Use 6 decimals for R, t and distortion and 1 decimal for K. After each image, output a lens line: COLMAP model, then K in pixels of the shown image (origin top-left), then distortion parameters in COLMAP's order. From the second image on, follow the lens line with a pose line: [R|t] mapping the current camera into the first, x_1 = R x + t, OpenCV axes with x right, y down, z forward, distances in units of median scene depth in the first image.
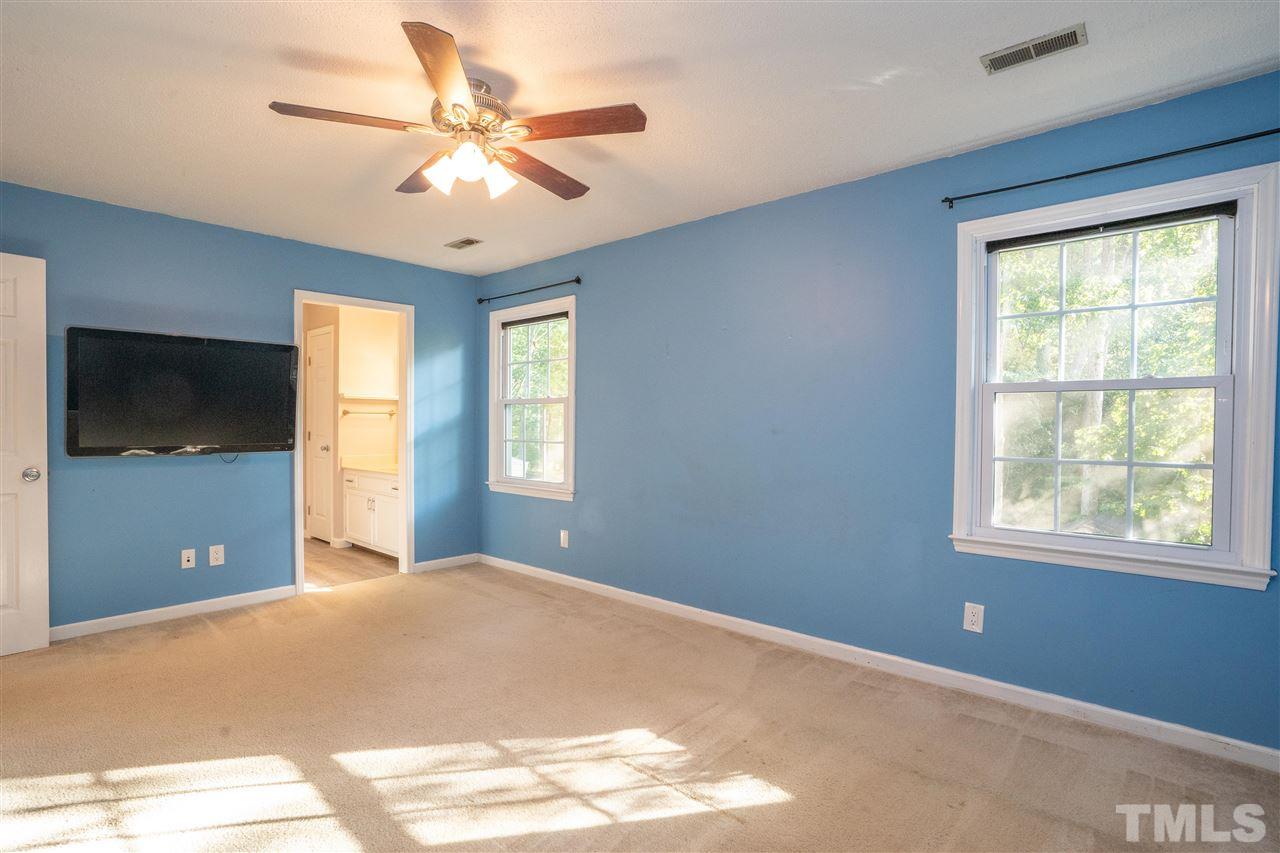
lens RADIAL K [[599.0, 0, 634.4], [0, 599.0, 439.0], [0, 0, 1]] dist [-0.065351, 0.023212]
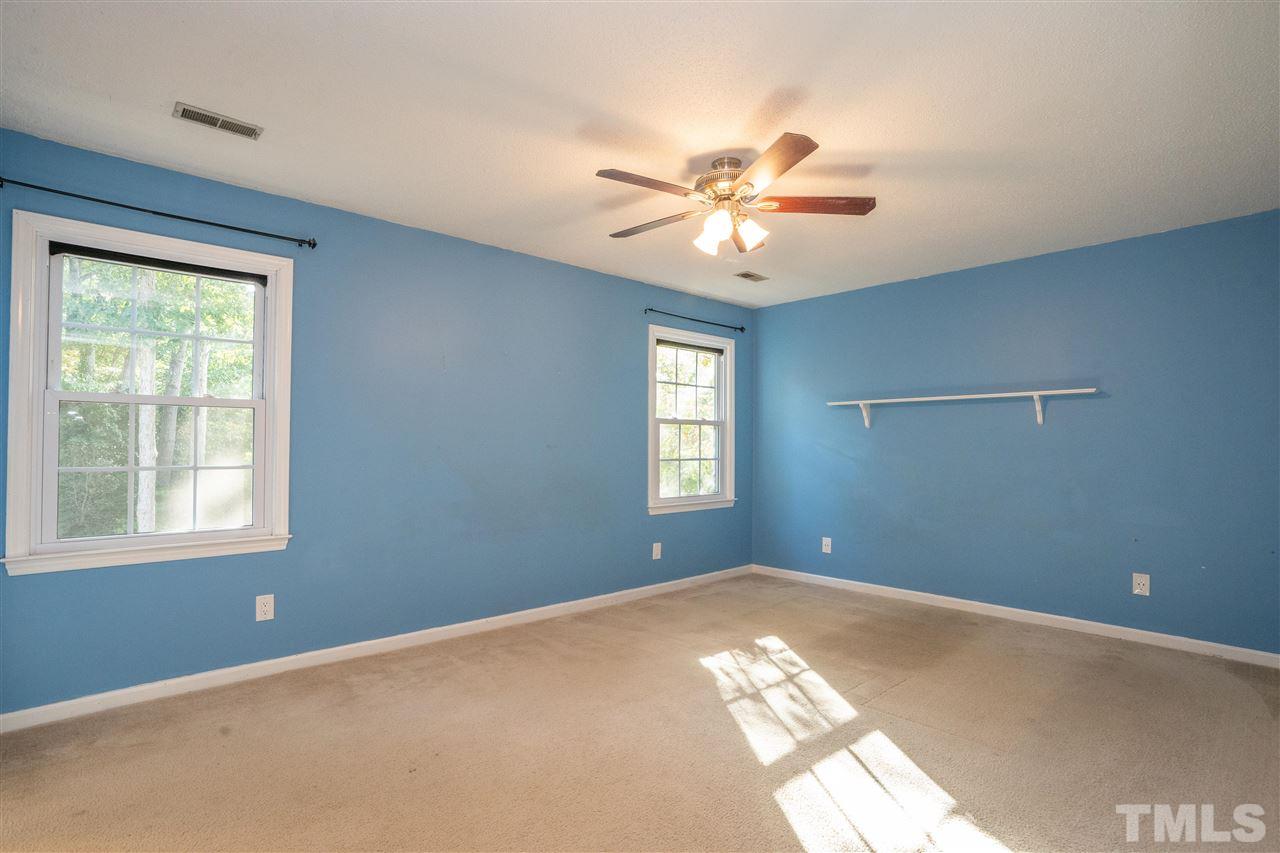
lens RADIAL K [[599.0, 0, 634.4], [0, 599.0, 439.0], [0, 0, 1]] dist [-0.065351, 0.023212]
pose [[0.134968, -0.000045, 0.990850, -1.303459], [0.018152, 0.999832, -0.002428, -0.029587], [-0.990684, 0.018314, 0.134946, 0.890631]]
